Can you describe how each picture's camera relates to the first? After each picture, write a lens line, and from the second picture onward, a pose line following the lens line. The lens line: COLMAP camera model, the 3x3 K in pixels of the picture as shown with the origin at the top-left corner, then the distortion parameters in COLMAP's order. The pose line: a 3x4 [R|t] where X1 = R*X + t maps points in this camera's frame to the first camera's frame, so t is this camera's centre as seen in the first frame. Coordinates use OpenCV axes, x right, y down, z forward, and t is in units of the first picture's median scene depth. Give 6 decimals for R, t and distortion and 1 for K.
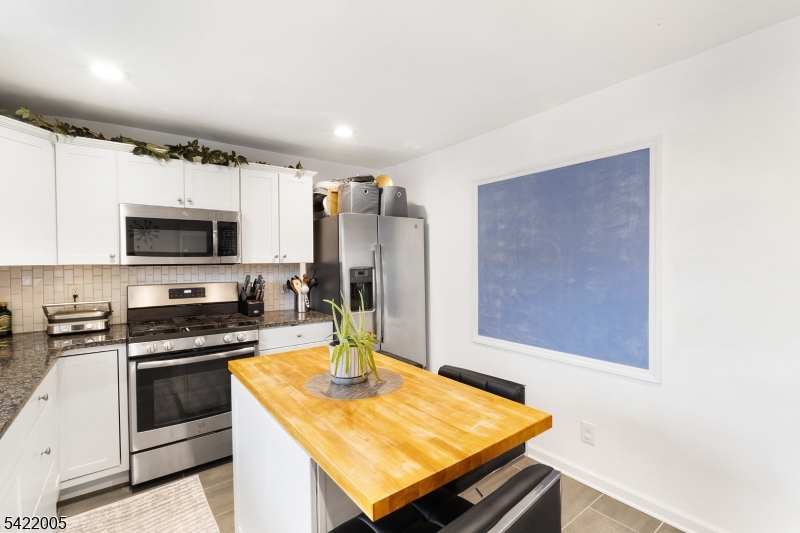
lens RADIAL K [[362.4, 0, 397.5], [0, 362.4, 265.5], [0, 0, 1]] dist [-0.002386, 0.000724]
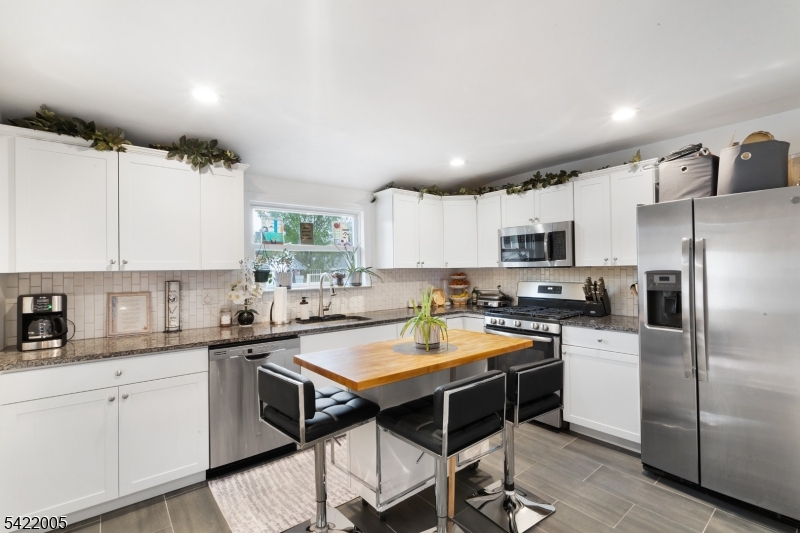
lens RADIAL K [[362.4, 0, 397.7], [0, 362.4, 266.9], [0, 0, 1]] dist [-0.002386, 0.000724]
pose [[0.042203, 0.000776, -0.999109, 0.680179], [0.000412, 1.000000, 0.000794, -0.004918], [0.999109, -0.000445, 0.042203, 0.415567]]
